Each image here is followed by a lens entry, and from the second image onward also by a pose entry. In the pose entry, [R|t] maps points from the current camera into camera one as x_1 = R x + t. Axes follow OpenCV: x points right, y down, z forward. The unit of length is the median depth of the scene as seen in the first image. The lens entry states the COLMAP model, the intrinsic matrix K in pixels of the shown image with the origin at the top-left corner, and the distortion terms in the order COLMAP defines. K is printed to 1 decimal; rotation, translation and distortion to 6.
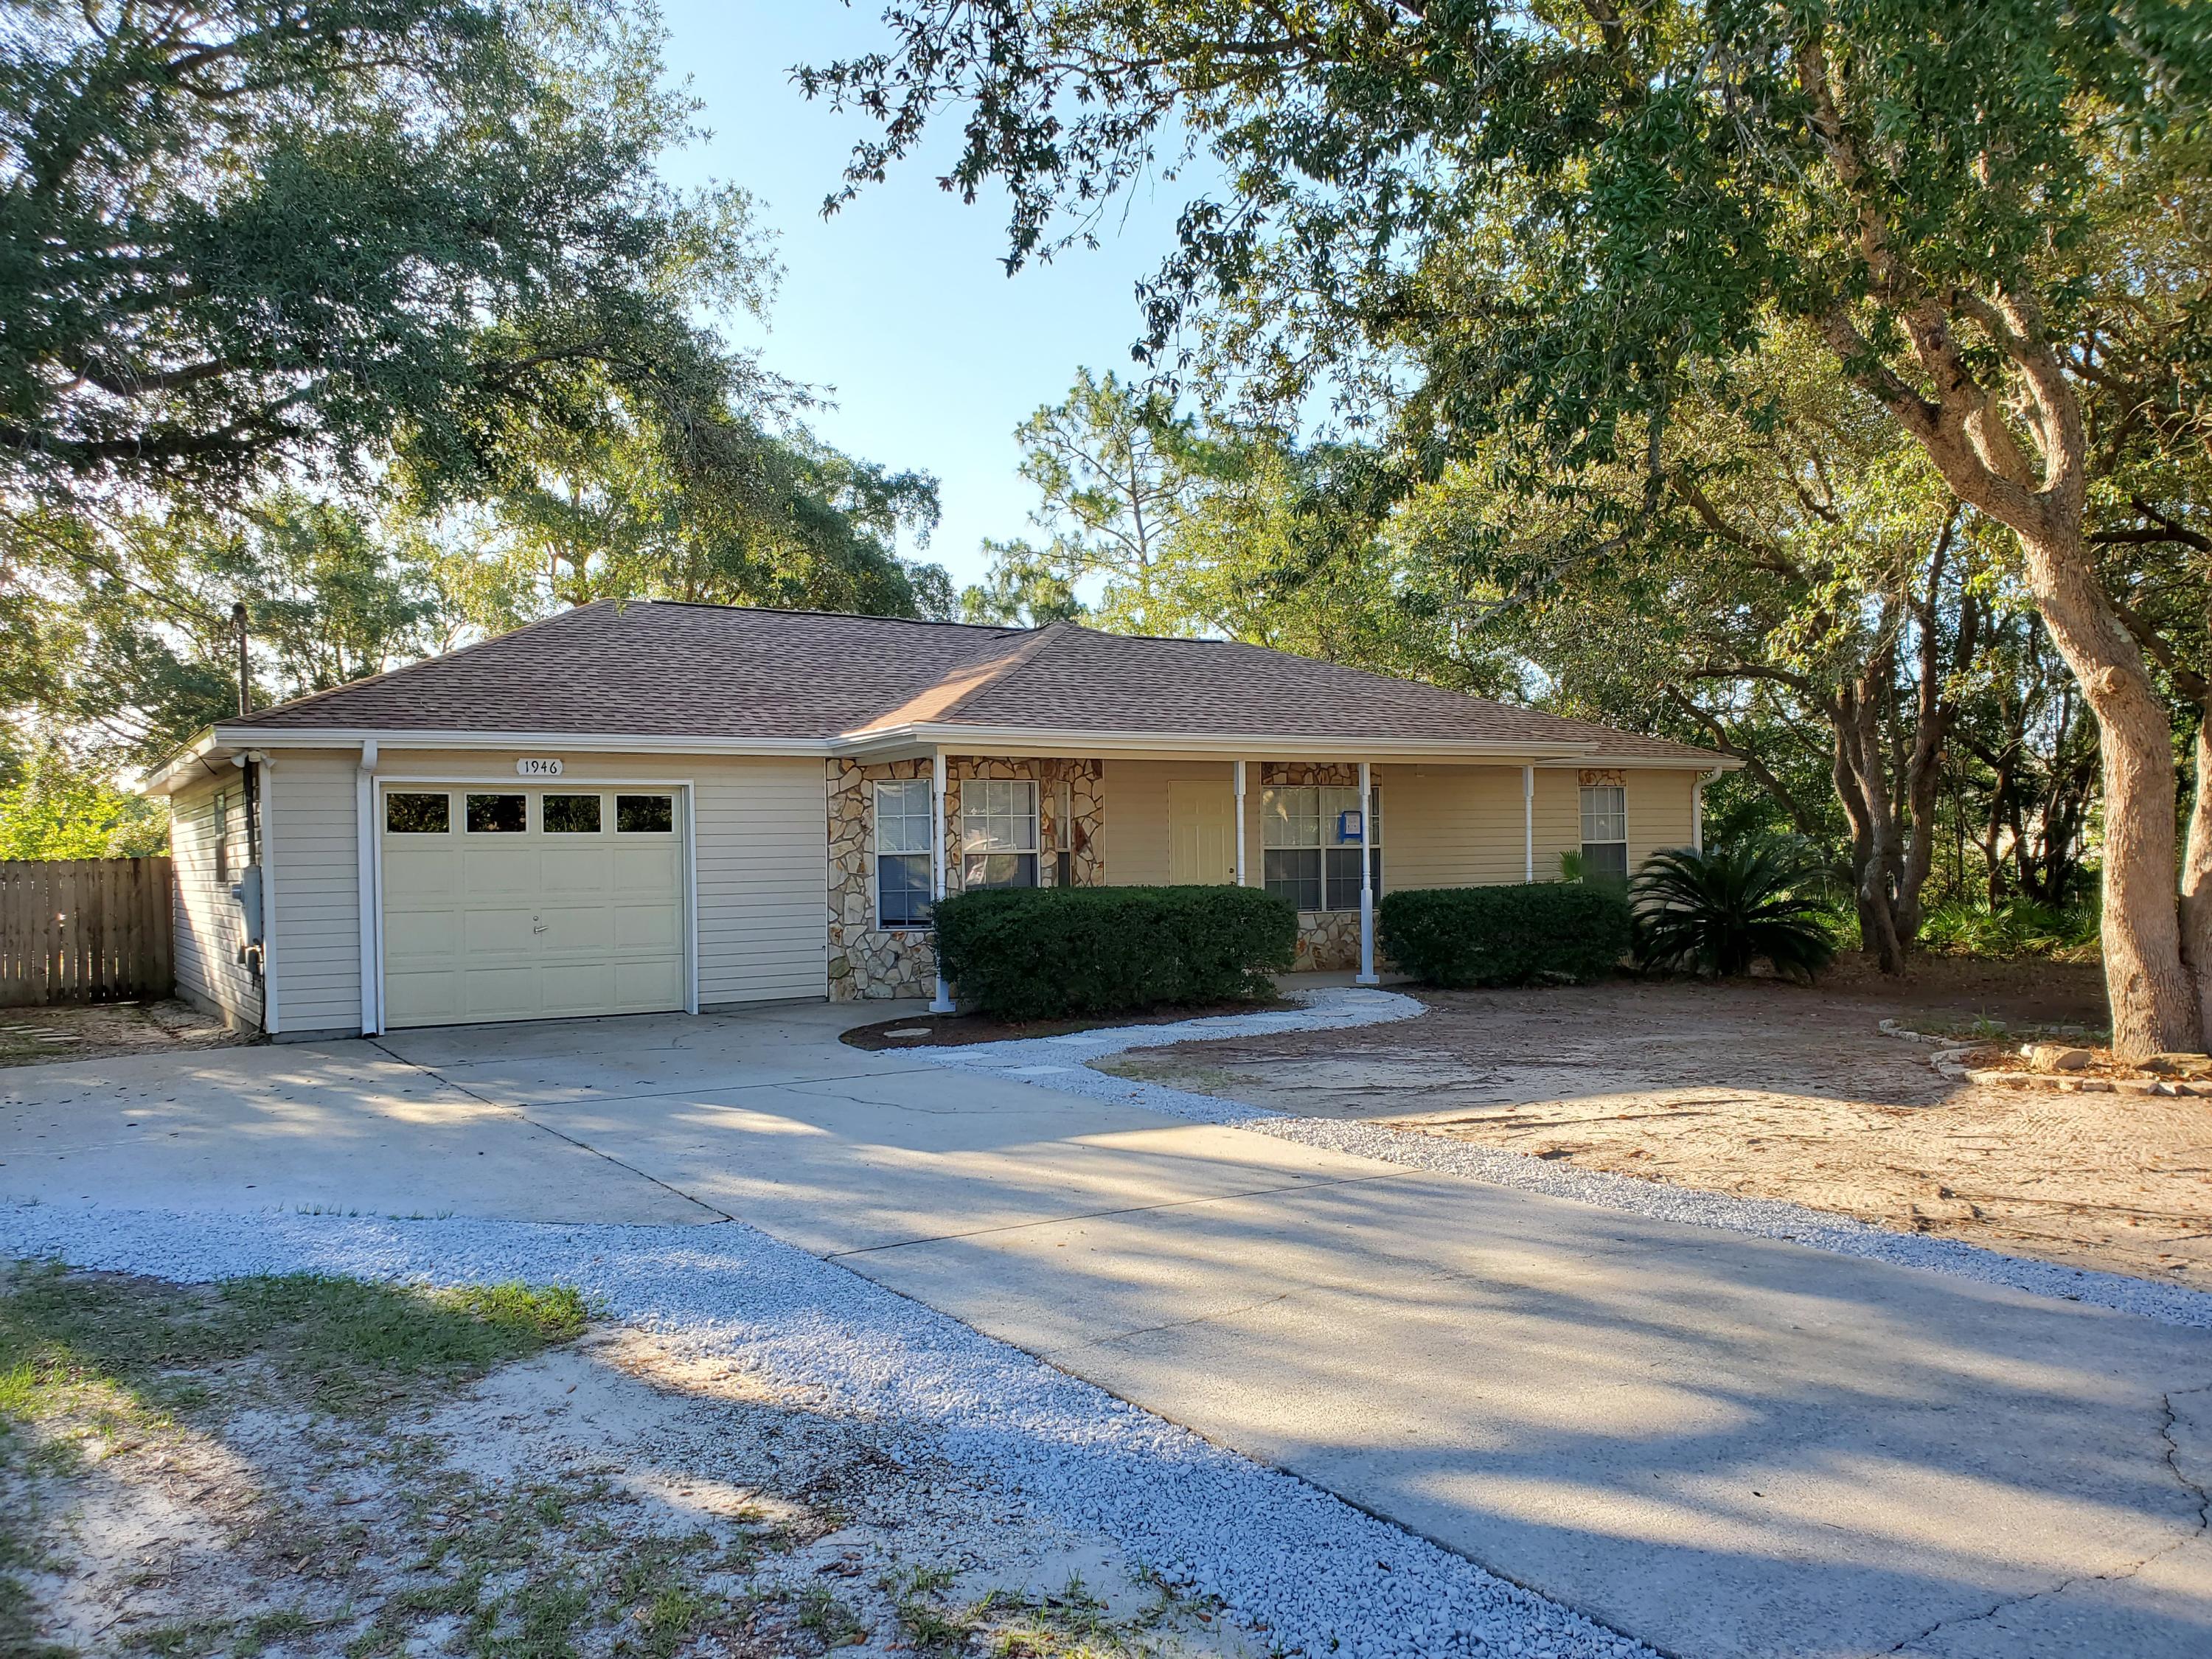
lens RADIAL K [[1702.1, 0, 1105.7], [0, 1702.1, 840.5], [0, 0, 1]] dist [0.008509, -0.003239]
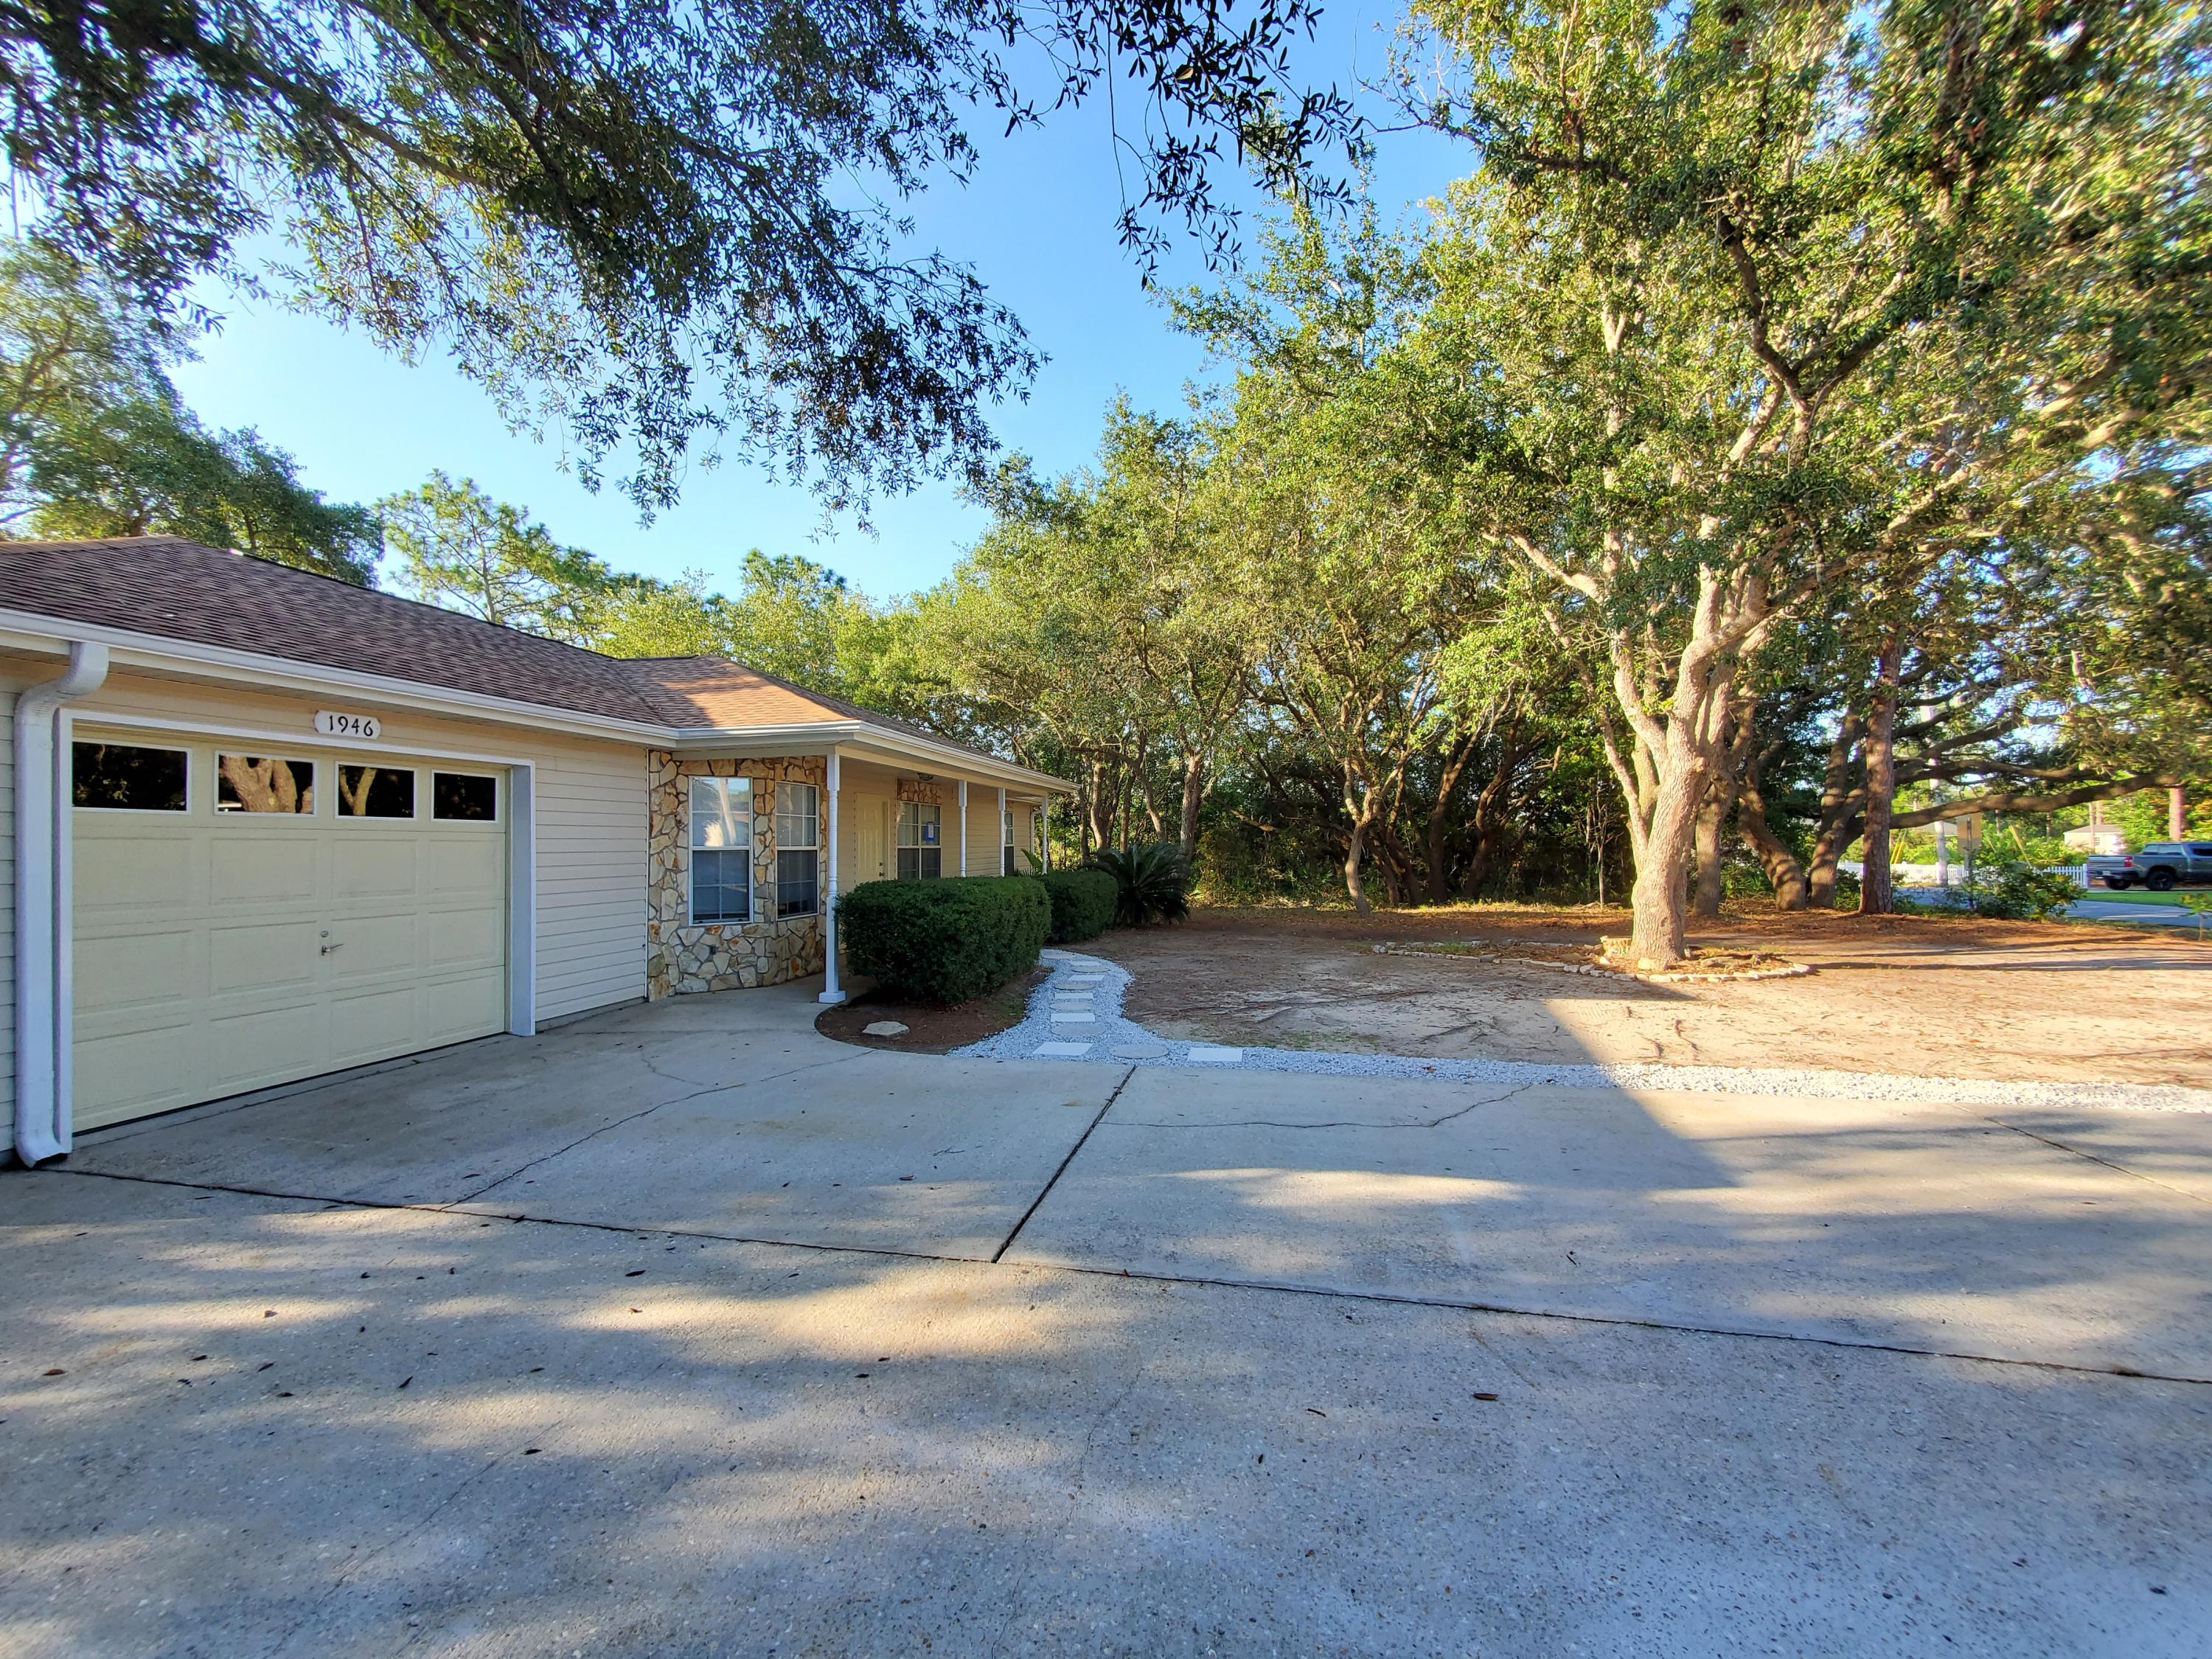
lens RADIAL K [[891.9, 0, 1100.6], [0, 891.9, 836.3], [0, 0, 1]] dist [-0.002352, 0.000609]
pose [[0.709118, 0.020678, 0.704787, -0.338316], [-0.015769, 0.999785, -0.013468, 0.003622], [-0.704914, -0.001563, 0.709291, 0.462350]]
